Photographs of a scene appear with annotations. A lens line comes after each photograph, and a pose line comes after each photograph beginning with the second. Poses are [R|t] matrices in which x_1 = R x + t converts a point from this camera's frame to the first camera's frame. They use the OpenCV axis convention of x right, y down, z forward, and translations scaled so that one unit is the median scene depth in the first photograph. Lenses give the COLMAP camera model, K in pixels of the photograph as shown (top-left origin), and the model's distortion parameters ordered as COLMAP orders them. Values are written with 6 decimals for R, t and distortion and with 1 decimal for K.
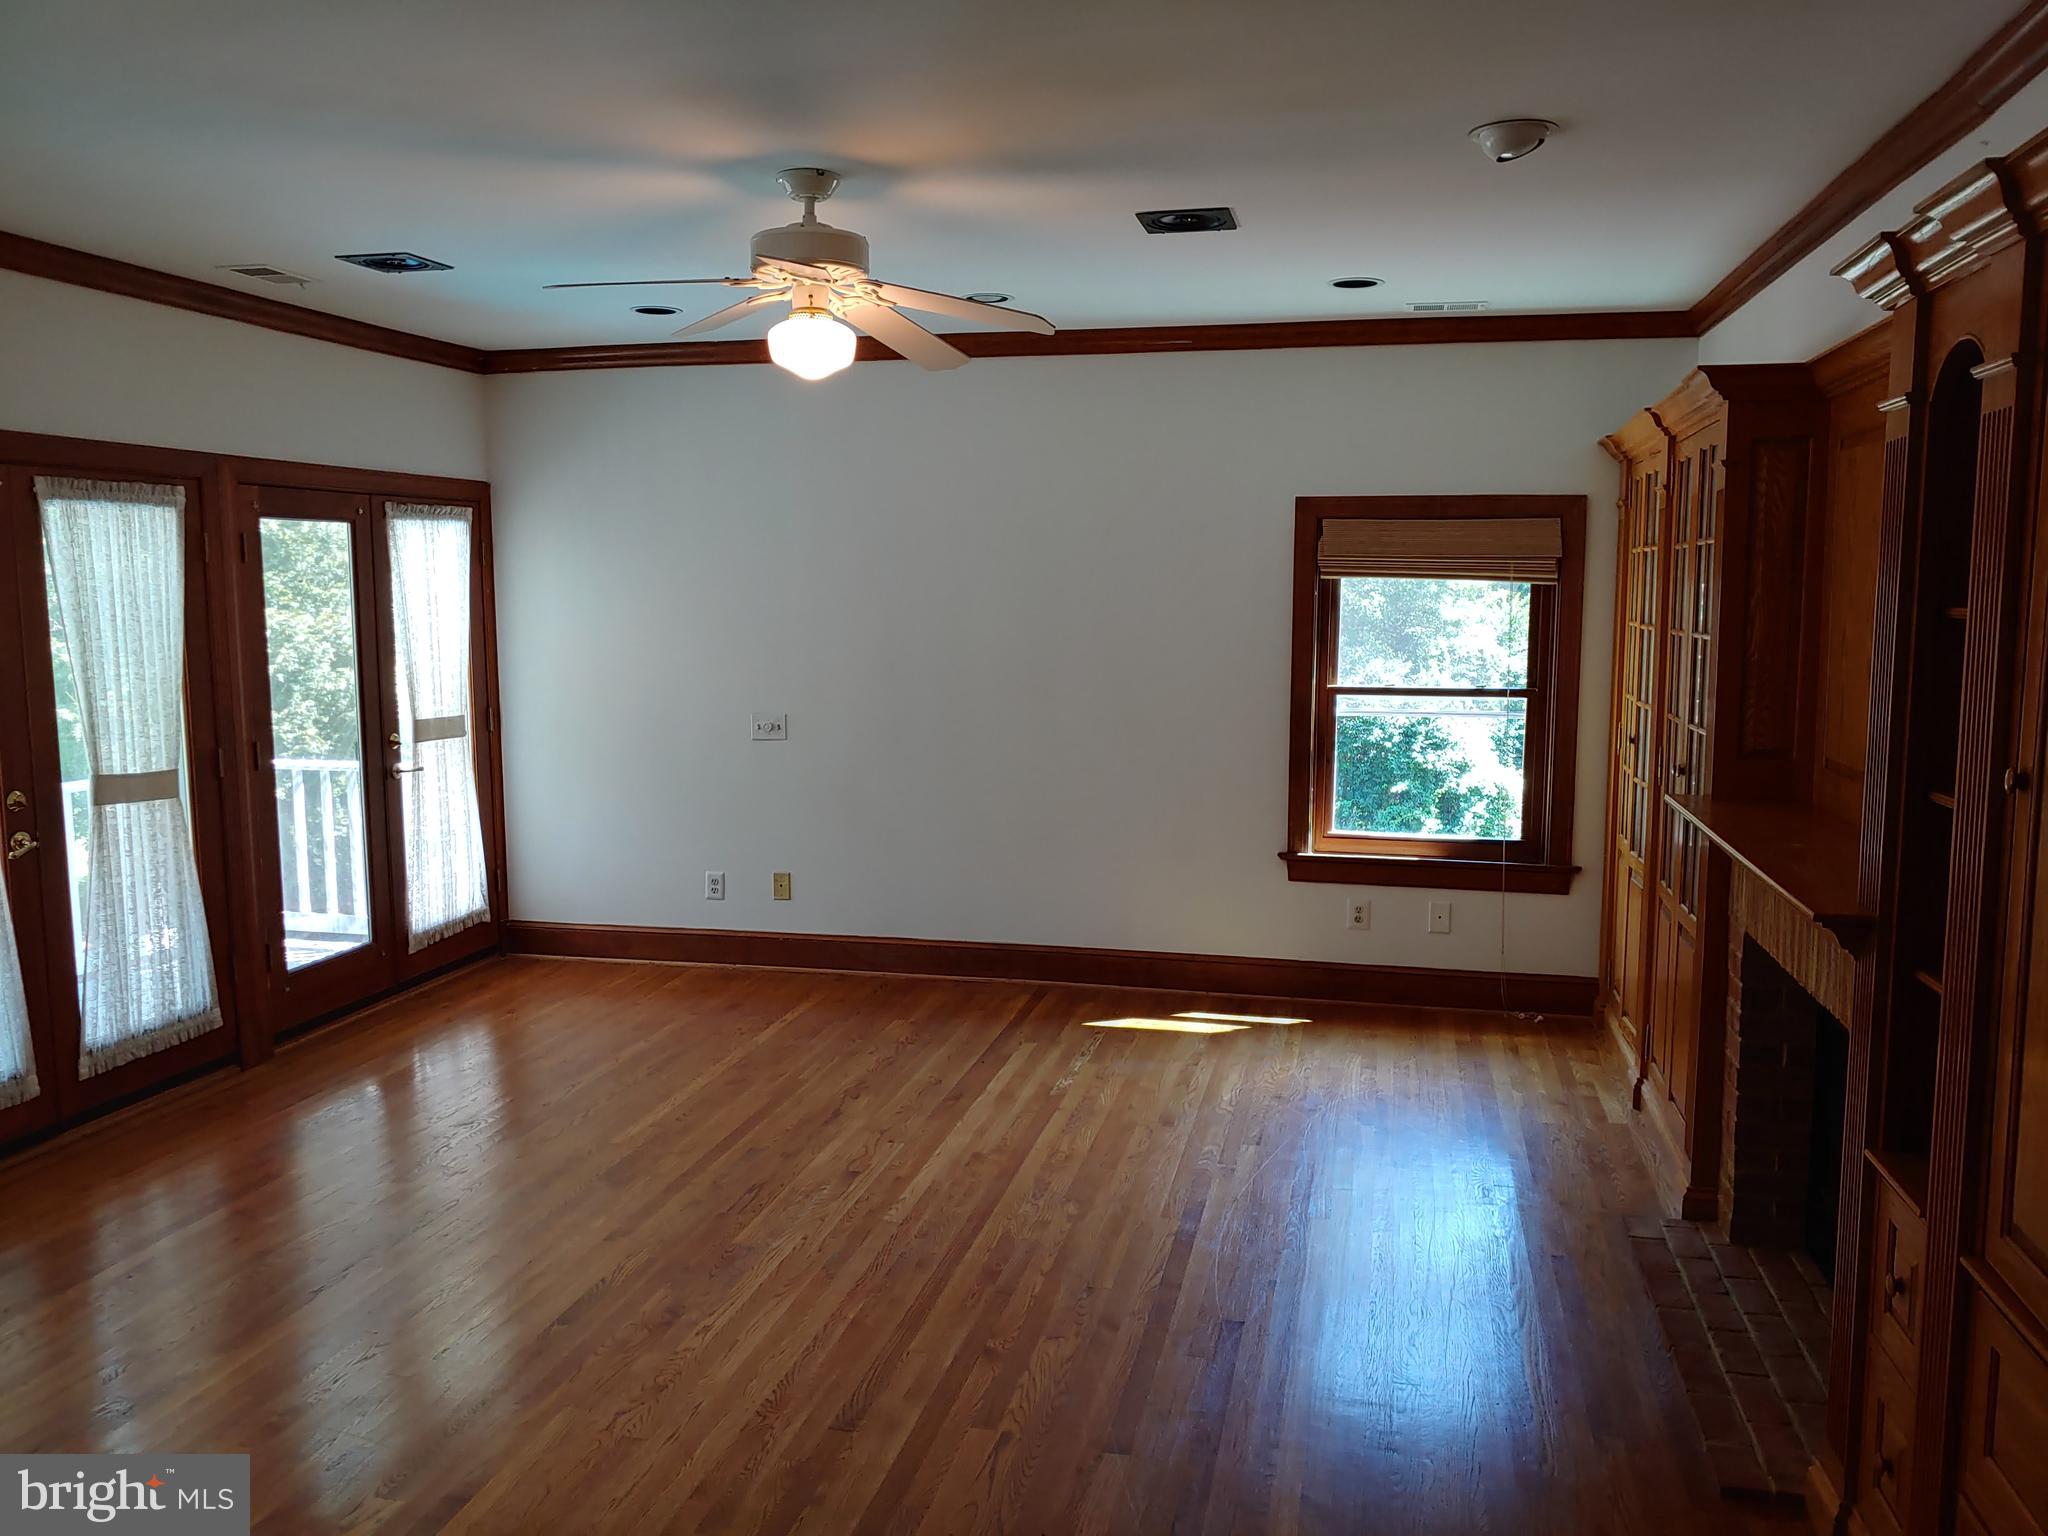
lens RADIAL K [[1568.4, 0, 1034.6], [0, 1568.4, 770.1], [0, 0, 1]] dist [0.029685, -0.101813]
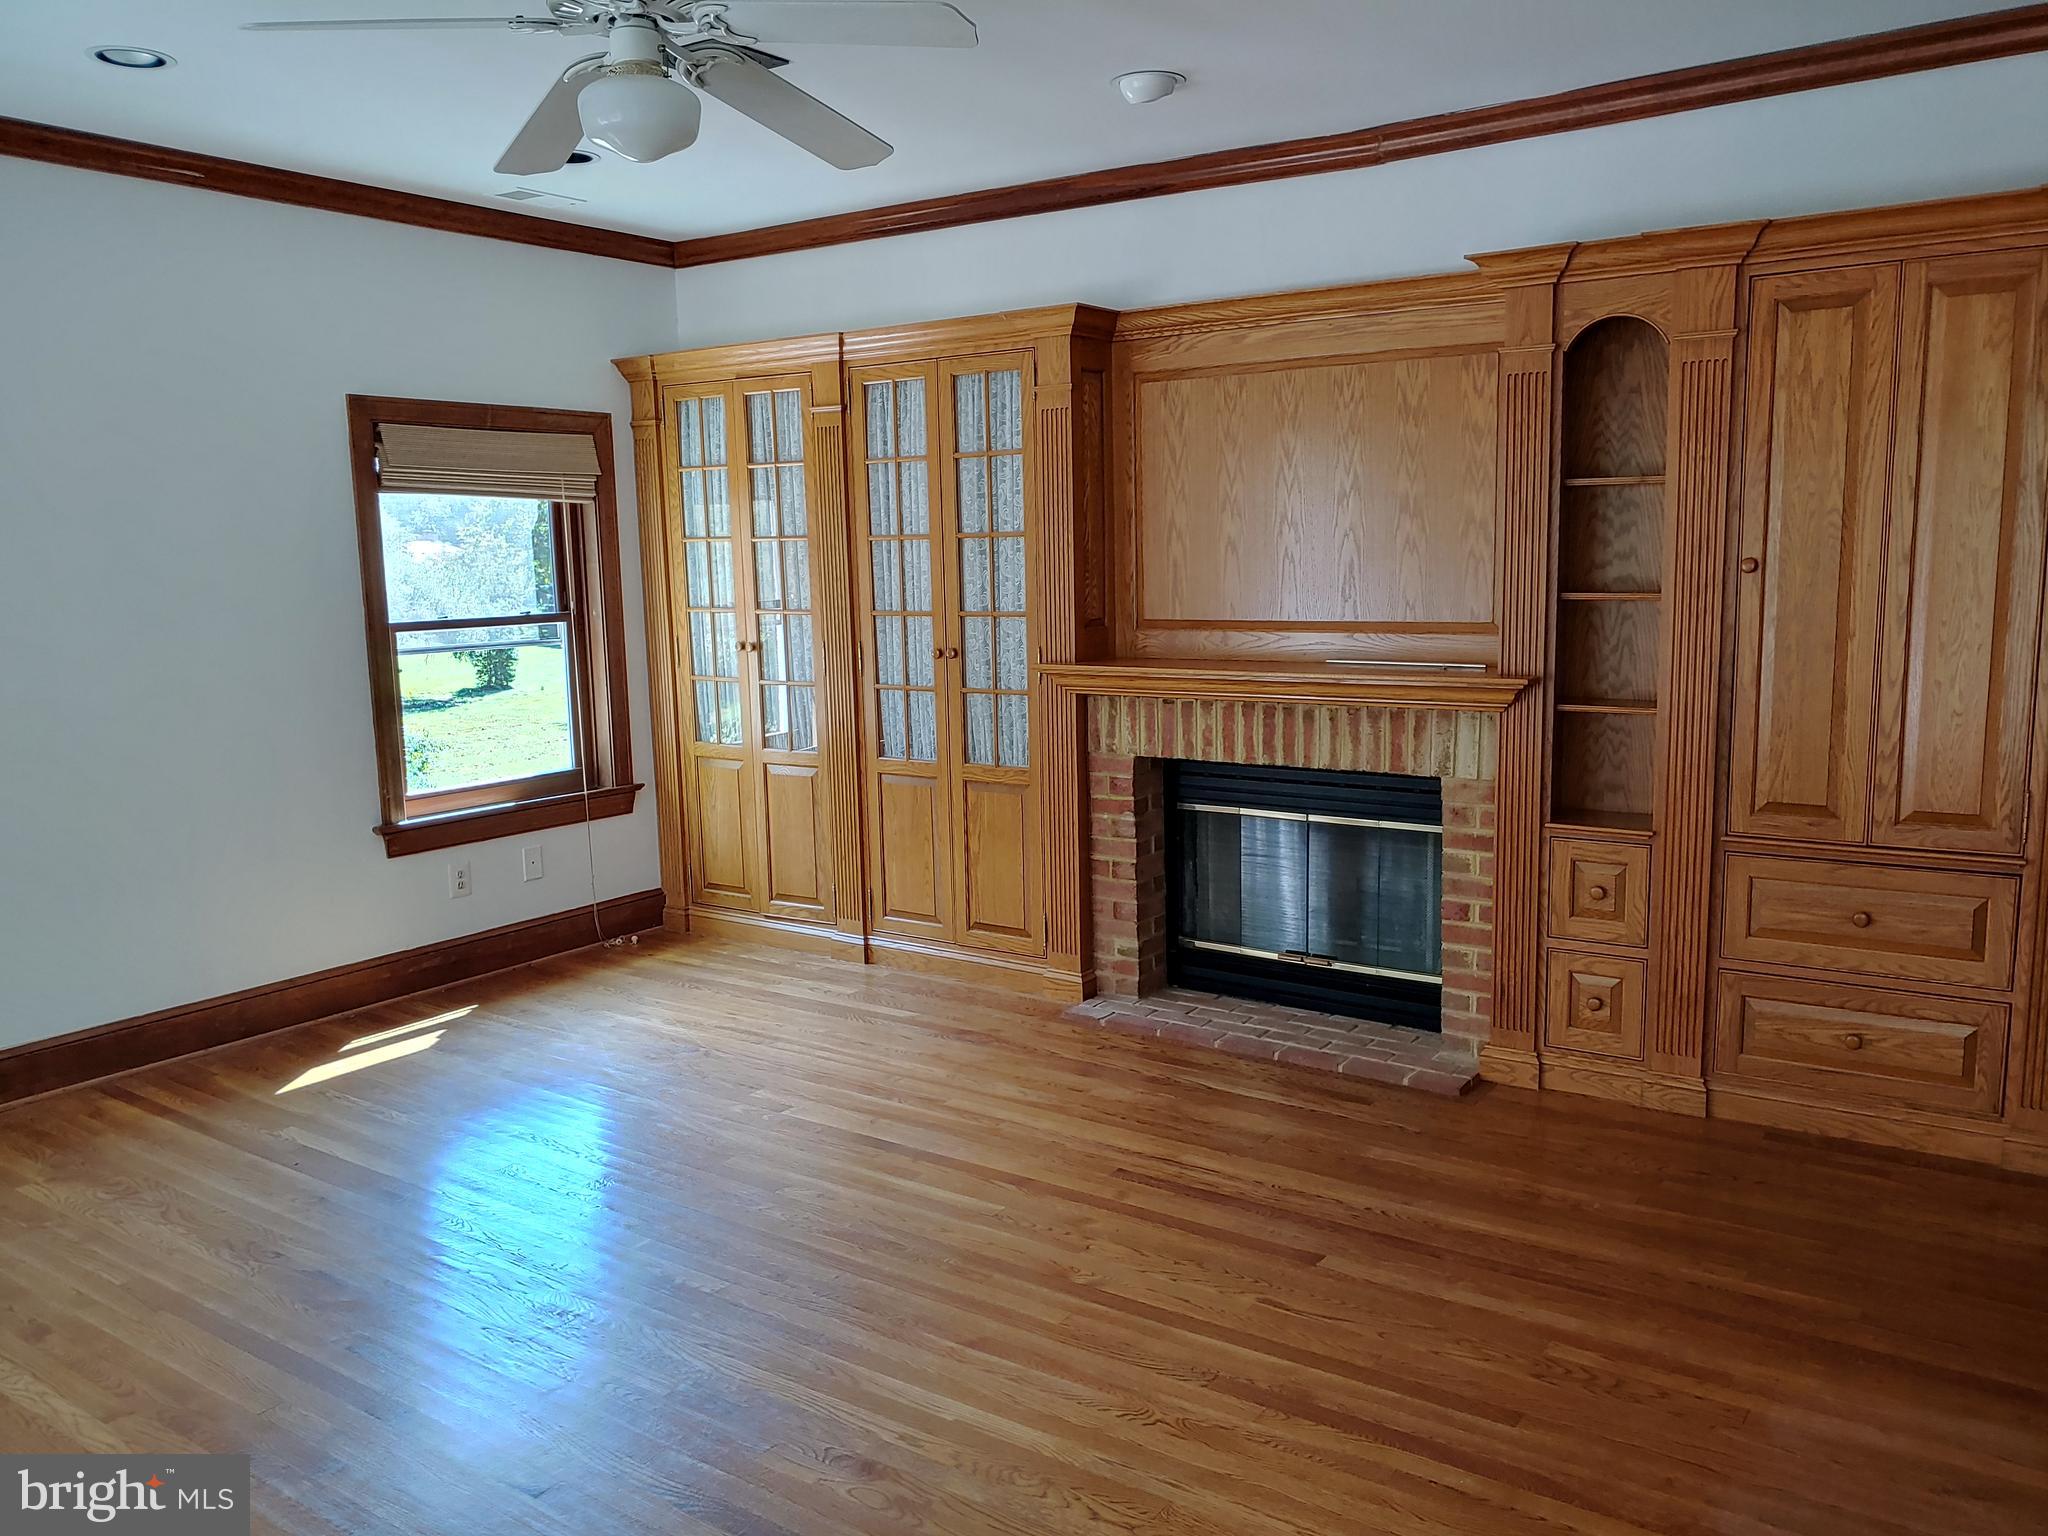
lens RADIAL K [[1568.4, 0, 1034.6], [0, 1568.4, 770.1], [0, 0, 1]] dist [0.029685, -0.101813]
pose [[0.370836, -0.144576, 0.917376, -0.486404], [0.133077, 0.985887, 0.101578, -0.015563], [-0.919114, 0.084413, 0.384842, 0.370905]]
